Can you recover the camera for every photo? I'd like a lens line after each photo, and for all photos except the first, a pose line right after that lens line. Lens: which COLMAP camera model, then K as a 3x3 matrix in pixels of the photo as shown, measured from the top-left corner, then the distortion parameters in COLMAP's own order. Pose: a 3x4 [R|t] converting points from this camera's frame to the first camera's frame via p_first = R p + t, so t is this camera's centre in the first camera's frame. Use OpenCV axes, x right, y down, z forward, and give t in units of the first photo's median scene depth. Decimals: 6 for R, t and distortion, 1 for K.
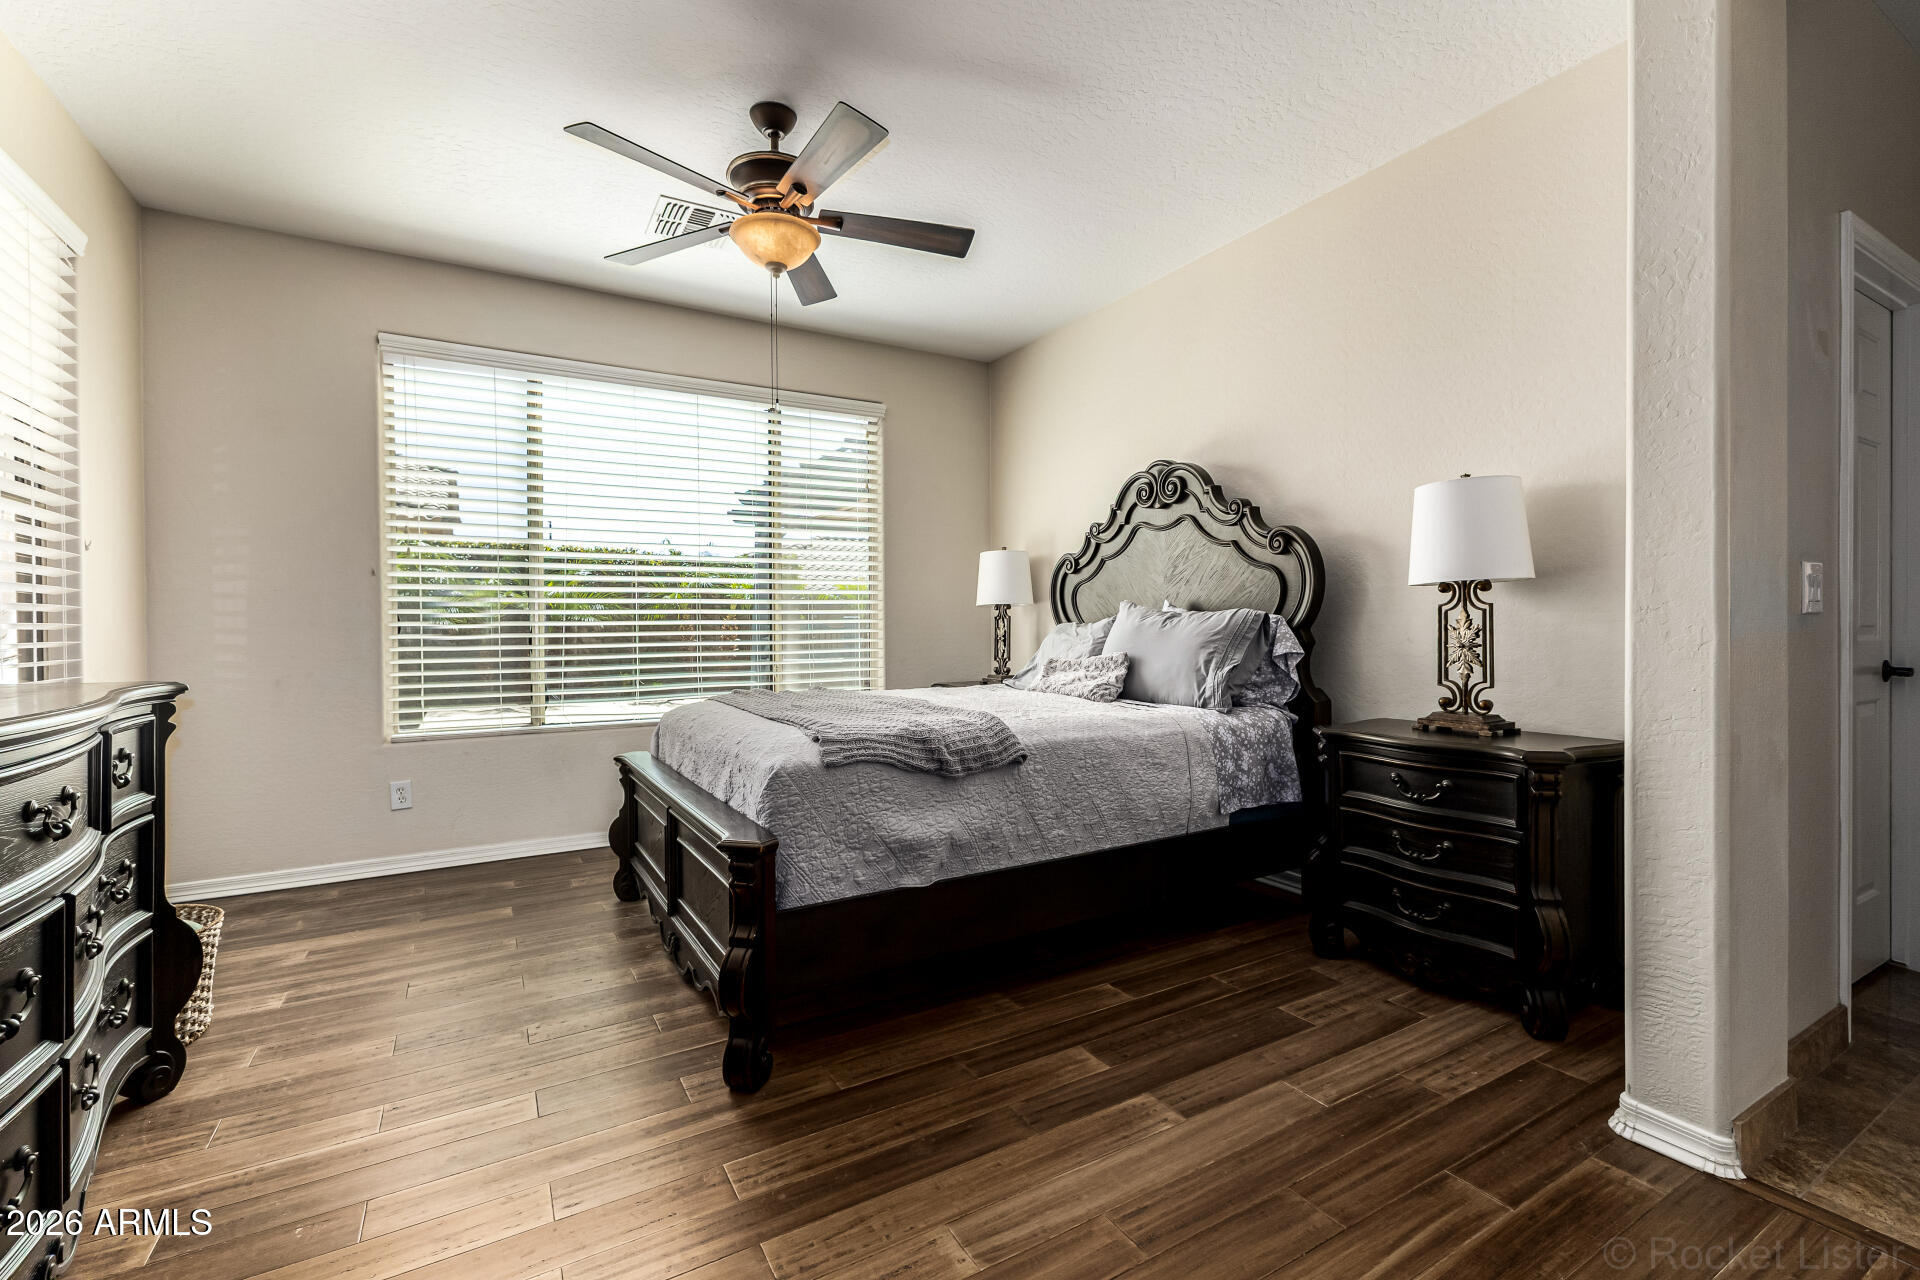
lens RADIAL K [[835.2, 0, 959.2], [0, 835.2, 626.7], [0, 0, 1]] dist [0.003378, -0.000127]
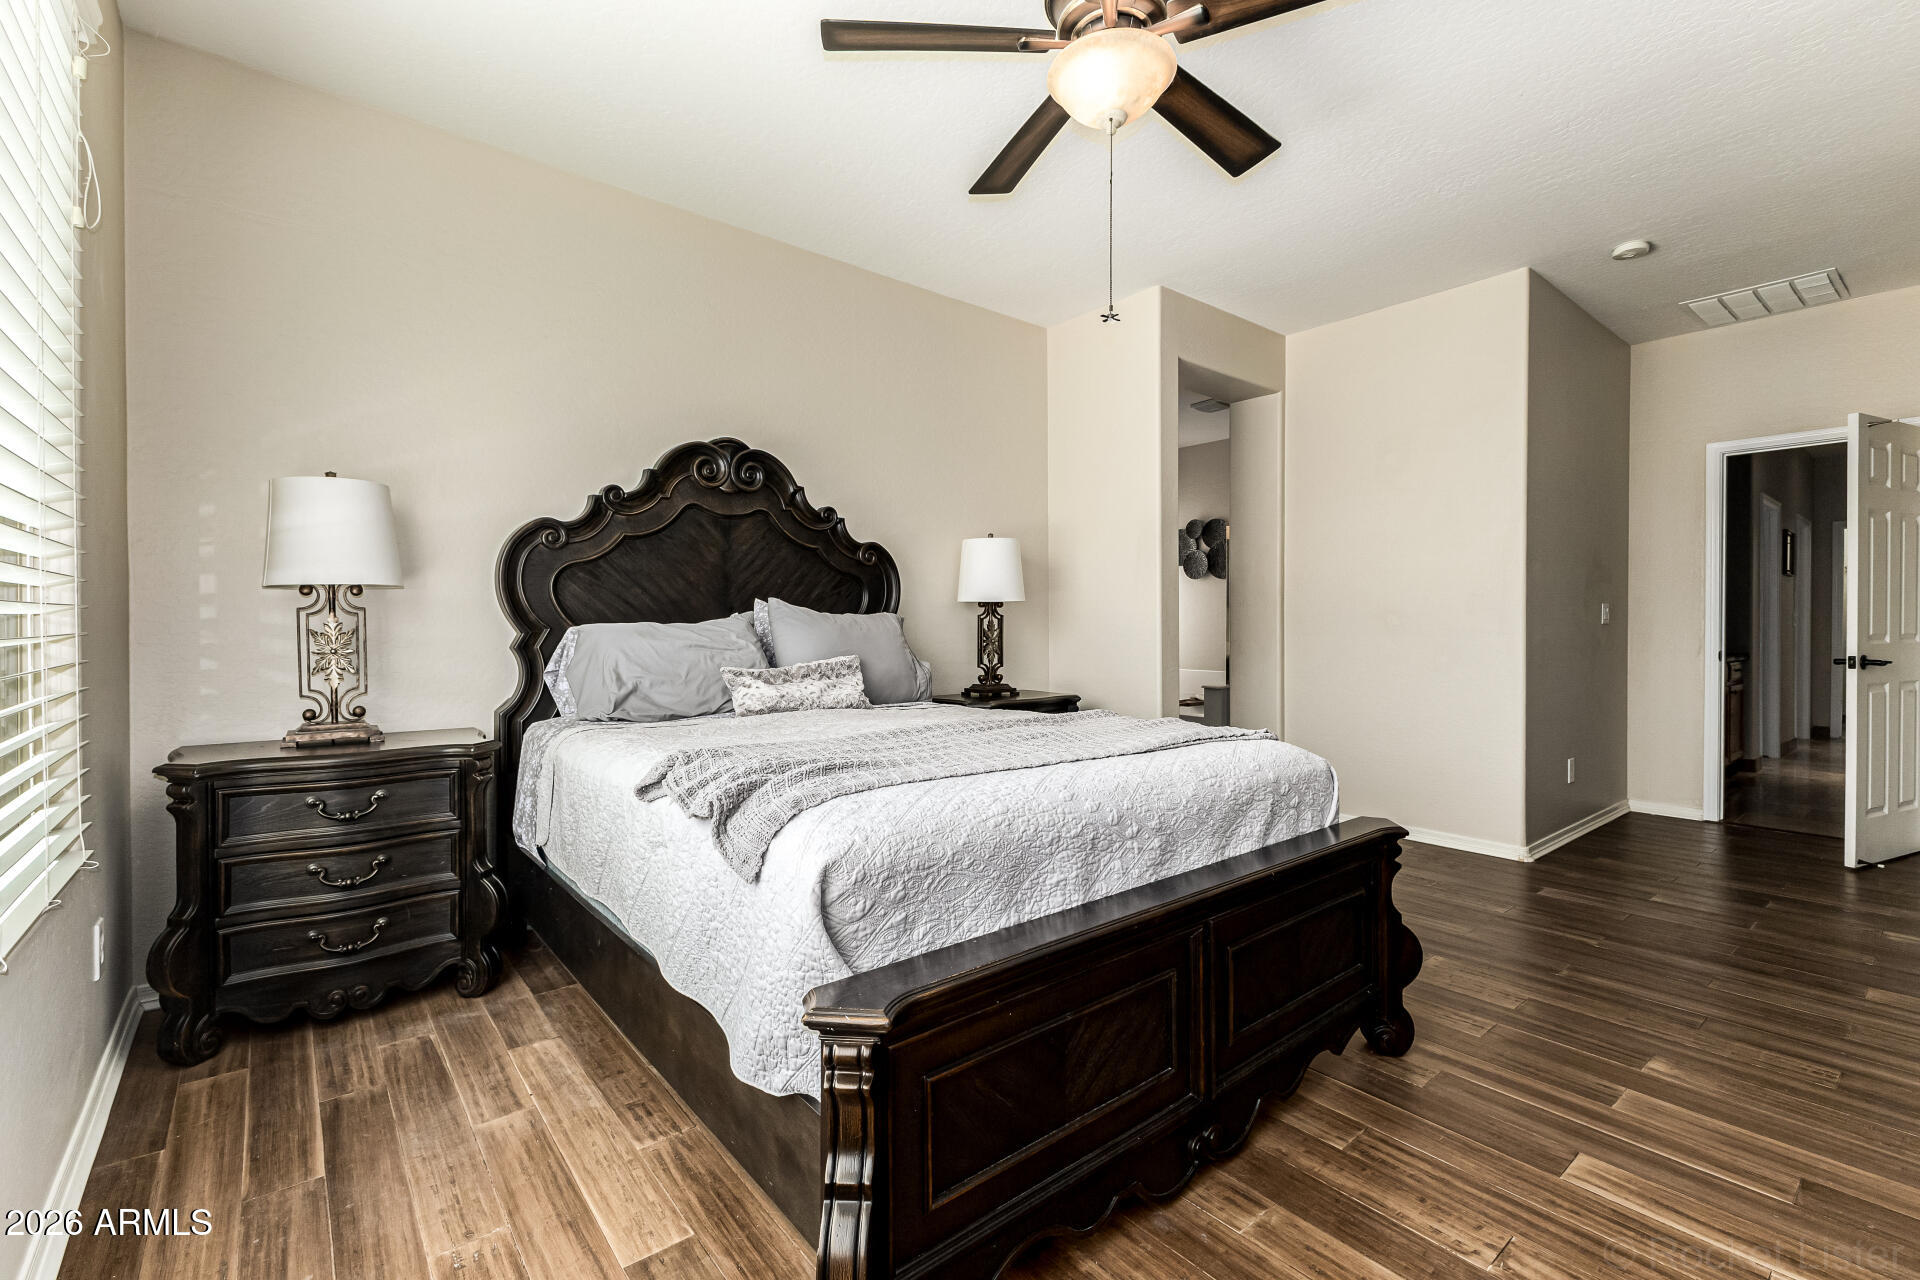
lens RADIAL K [[835.2, 0, 961.8], [0, 835.2, 637.3], [0, 0, 1]] dist [0.003378, -0.000127]
pose [[-0.154274, -0.000811, 0.988028, -0.837594], [0.008963, 0.999957, 0.002220, 0.010154], [-0.987987, 0.009198, -0.154261, 1.158657]]
